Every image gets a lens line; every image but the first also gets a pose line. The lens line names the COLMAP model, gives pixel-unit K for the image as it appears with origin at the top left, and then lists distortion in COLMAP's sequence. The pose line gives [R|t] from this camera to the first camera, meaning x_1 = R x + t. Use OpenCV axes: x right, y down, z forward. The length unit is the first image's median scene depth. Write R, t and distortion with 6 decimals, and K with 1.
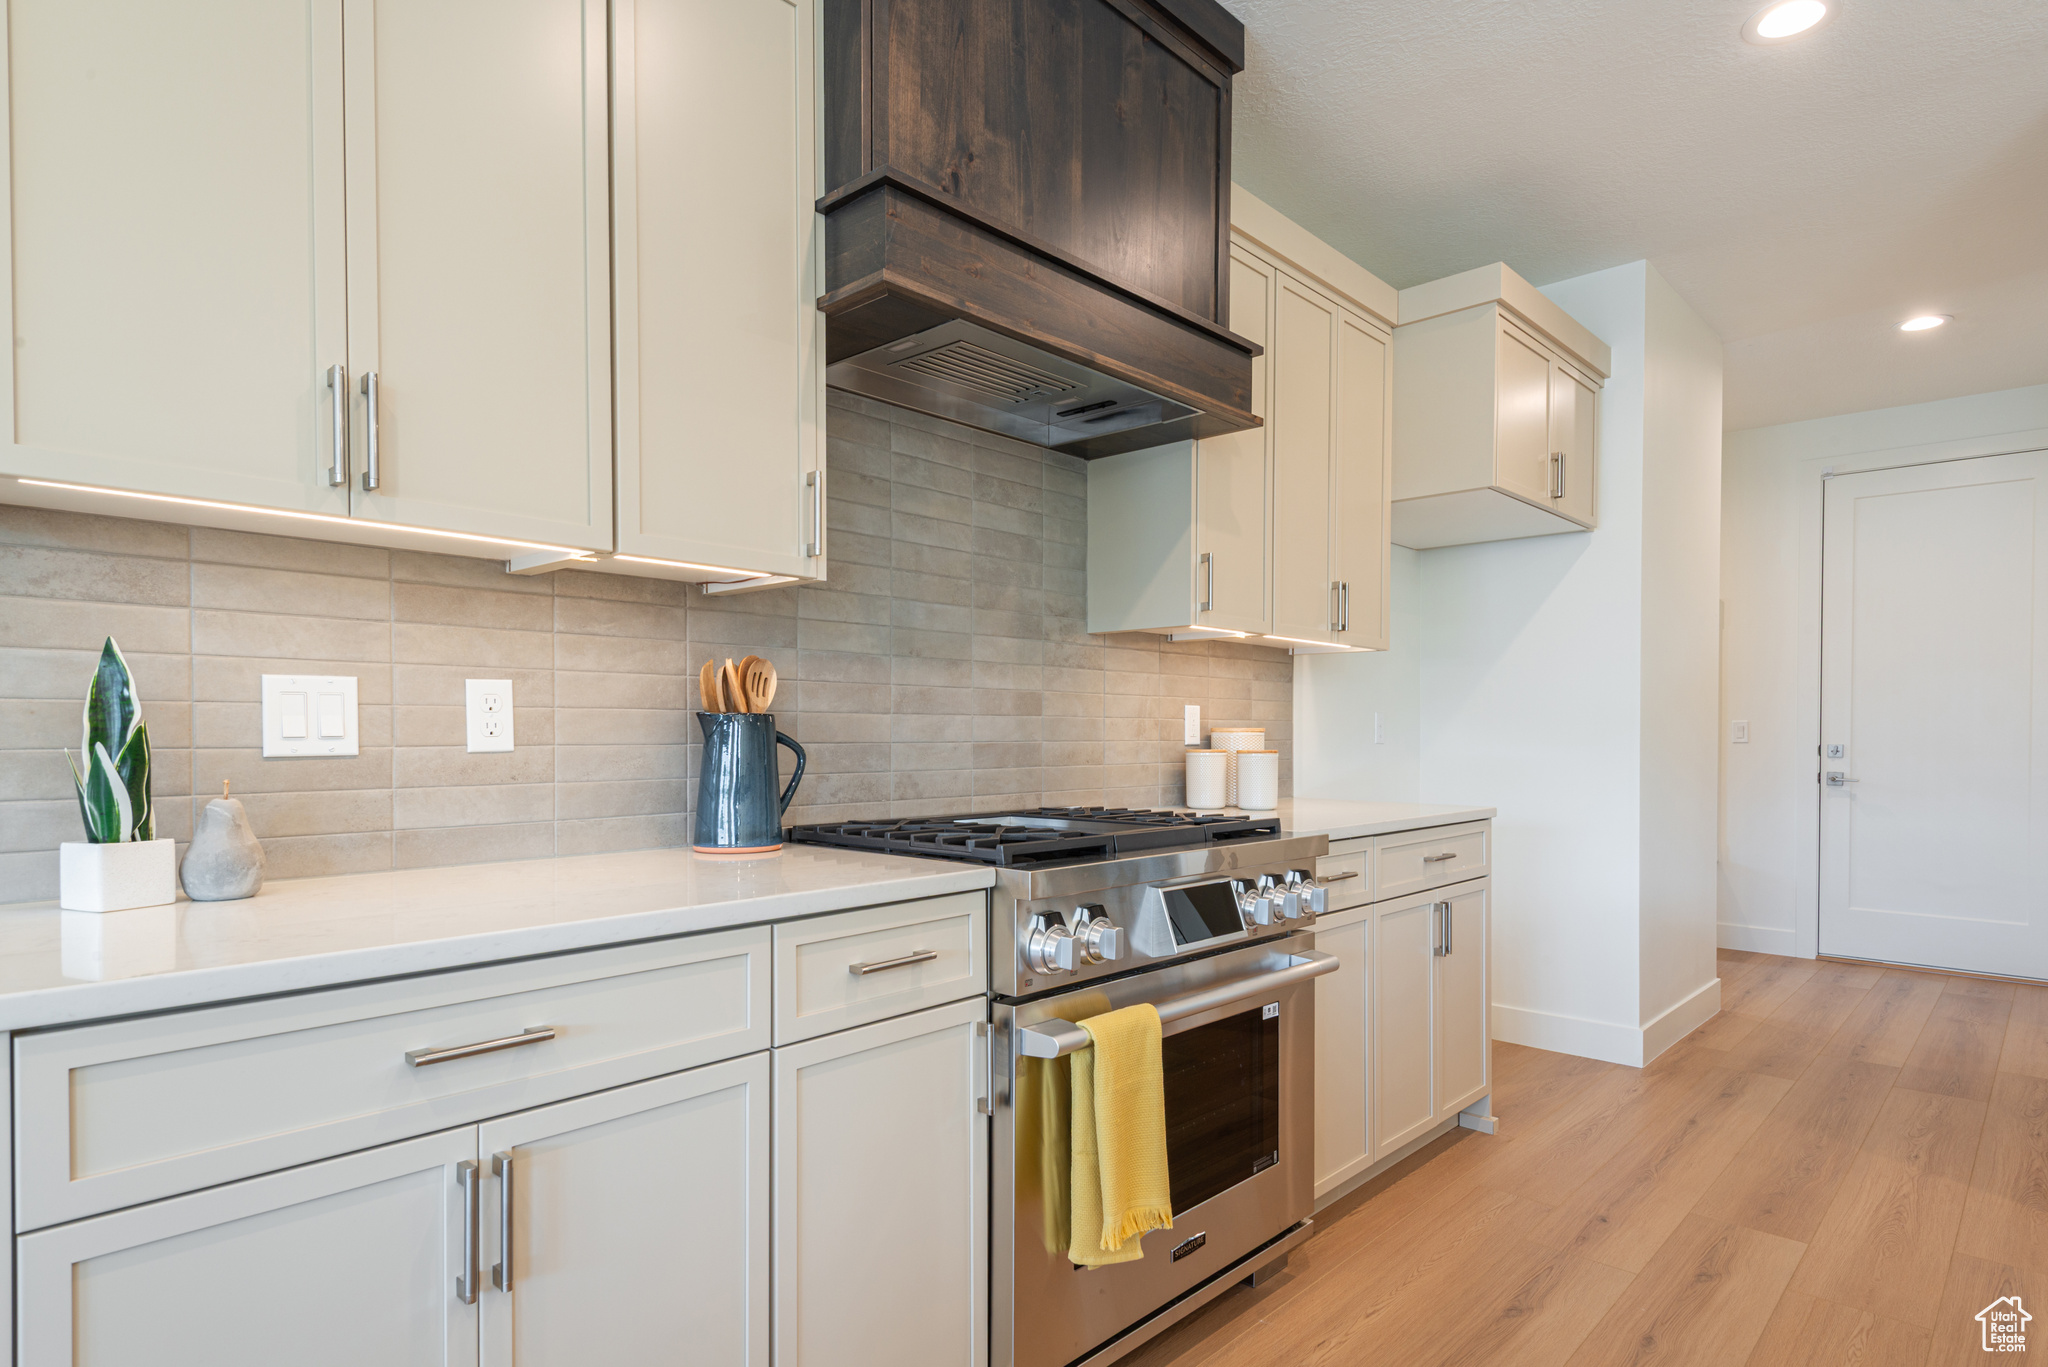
lens RADIAL K [[1131.4, 0, 1049.0], [0, 1131.4, 744.6], [0, 0, 1]] dist [0.035353, -0.028044]
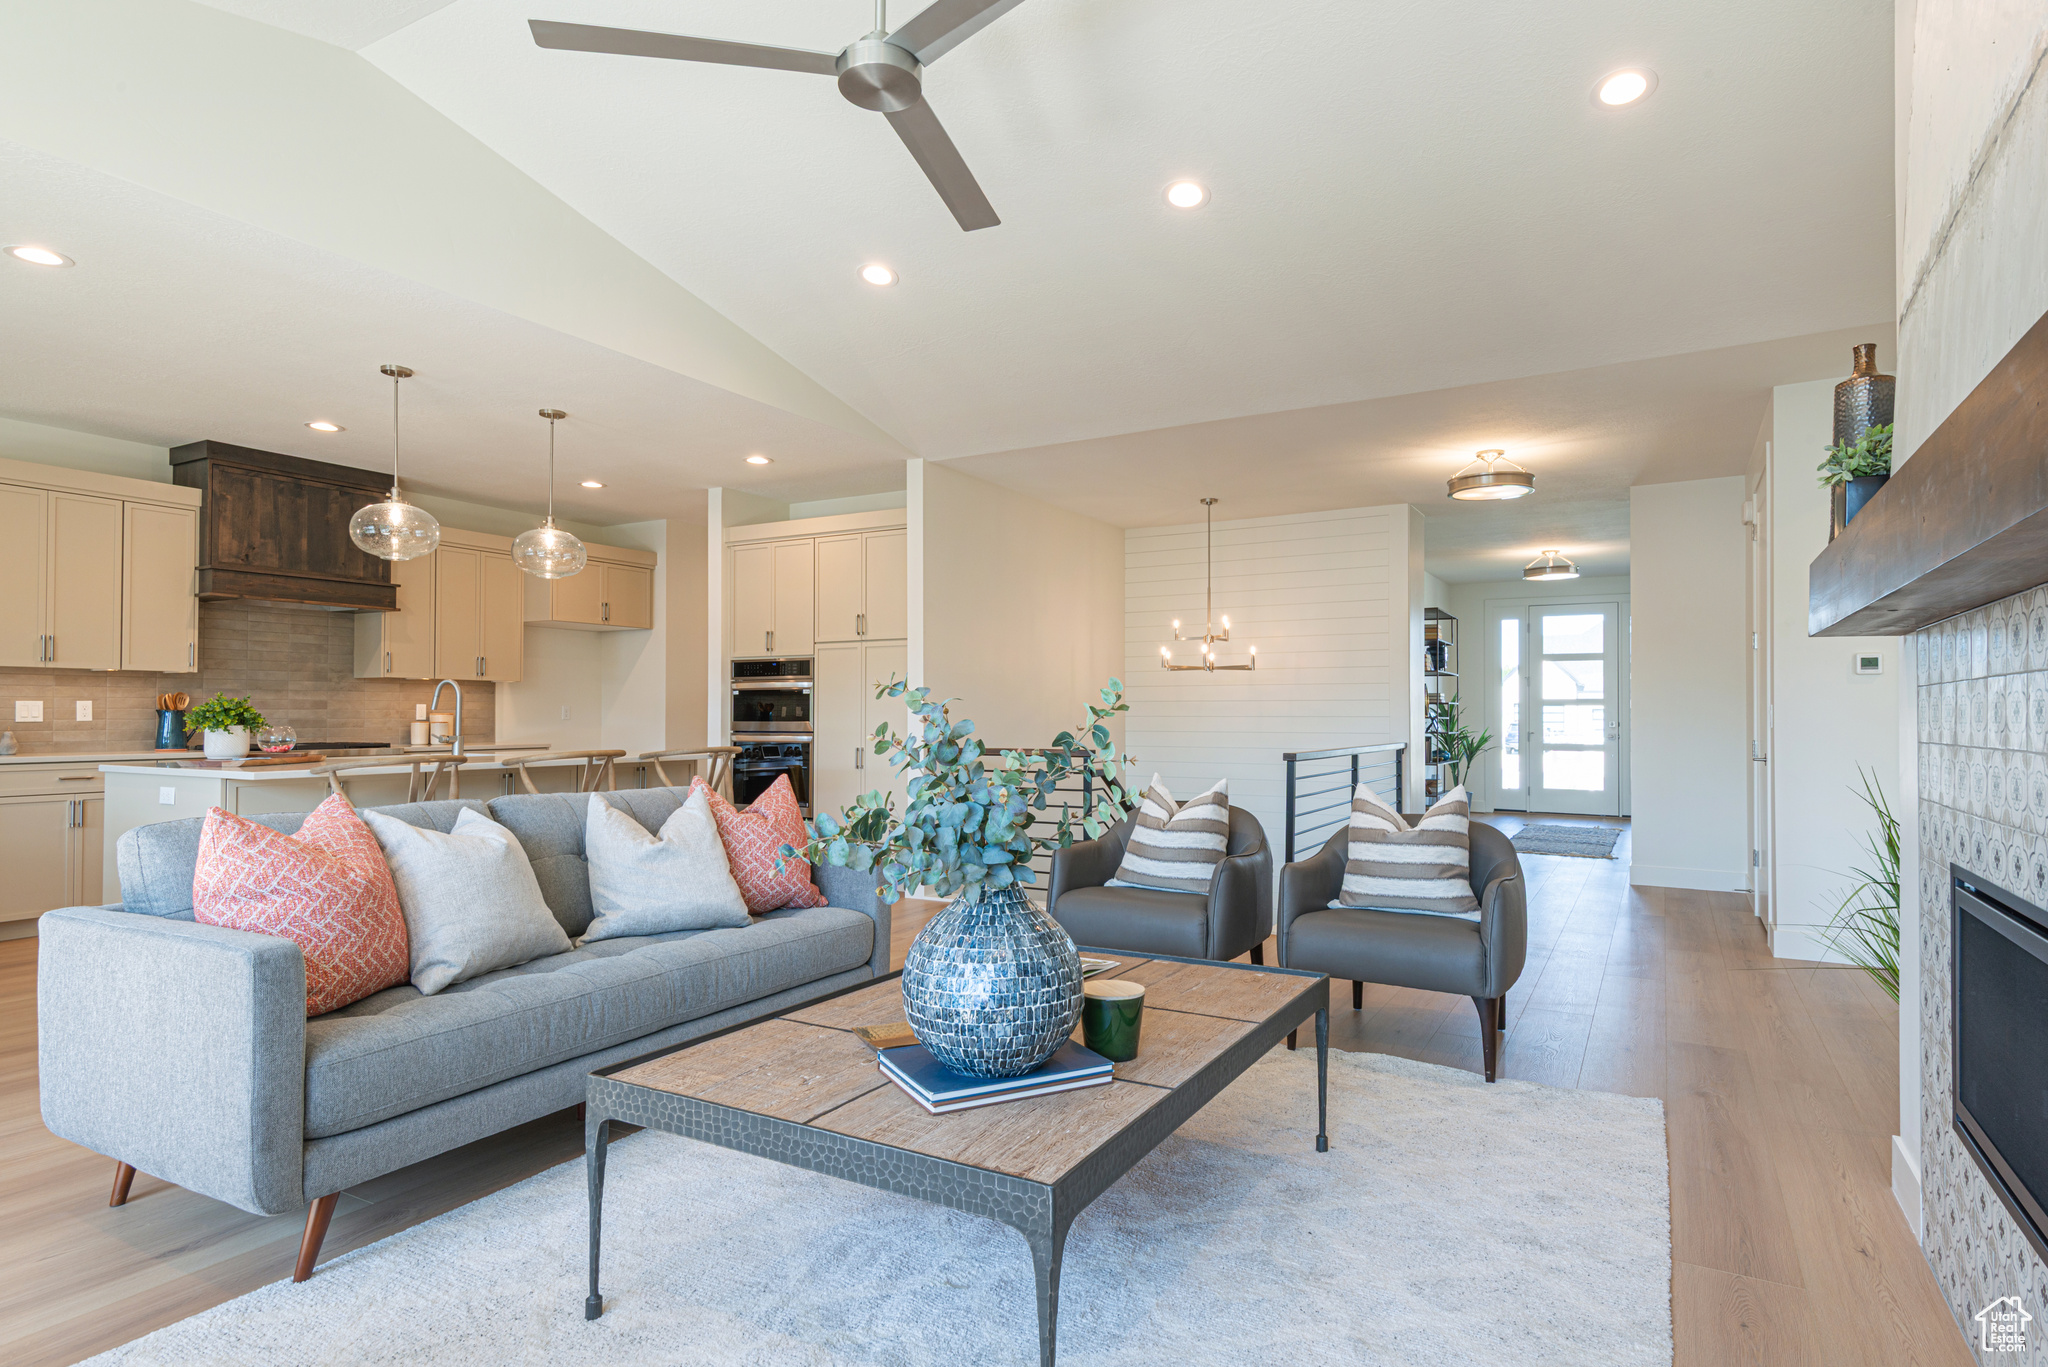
lens RADIAL K [[1093.2, 0, 1068.7], [0, 1093.2, 691.0], [0, 0, 1]] dist [0.024848, -0.024771]
pose [[0.968943, 0.003764, 0.247254, 1.231807], [0.004314, 0.999475, -0.032124, 0.026879], [-0.247245, 0.032193, 0.968418, -2.314743]]
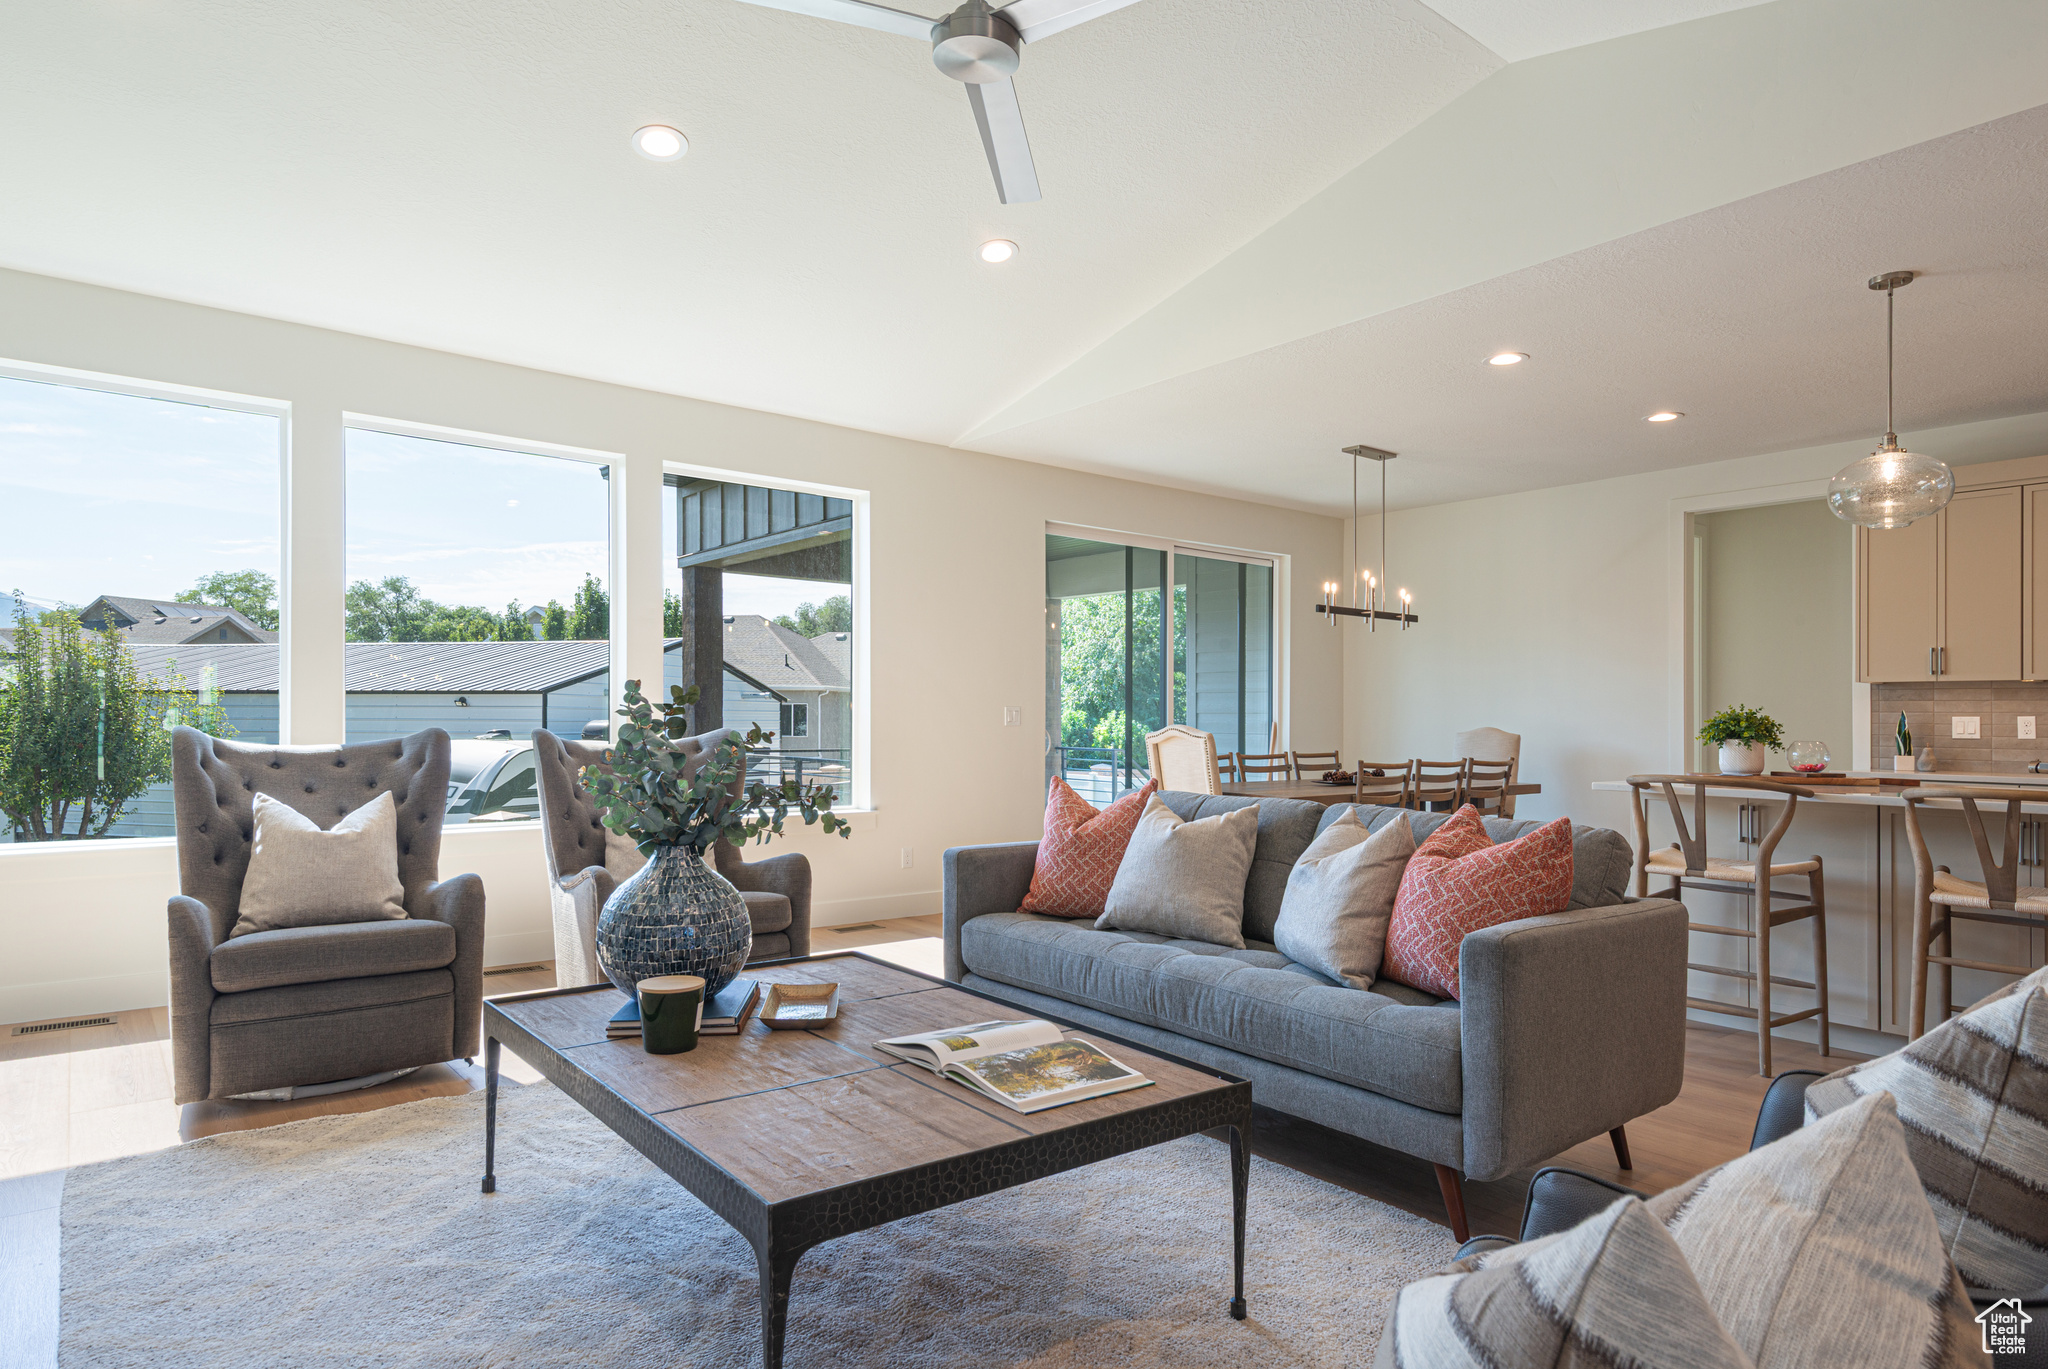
lens RADIAL K [[1206.9, 0, 1016.1], [0, 1206.9, 729.5], [0, 0, 1]] dist [0.023200, -0.000113]
pose [[-0.153804, 0.001564, -0.988100, 2.490010], [-0.020175, 0.999785, 0.004723, 0.015713], [0.987895, 0.020661, -0.153740, -0.945290]]
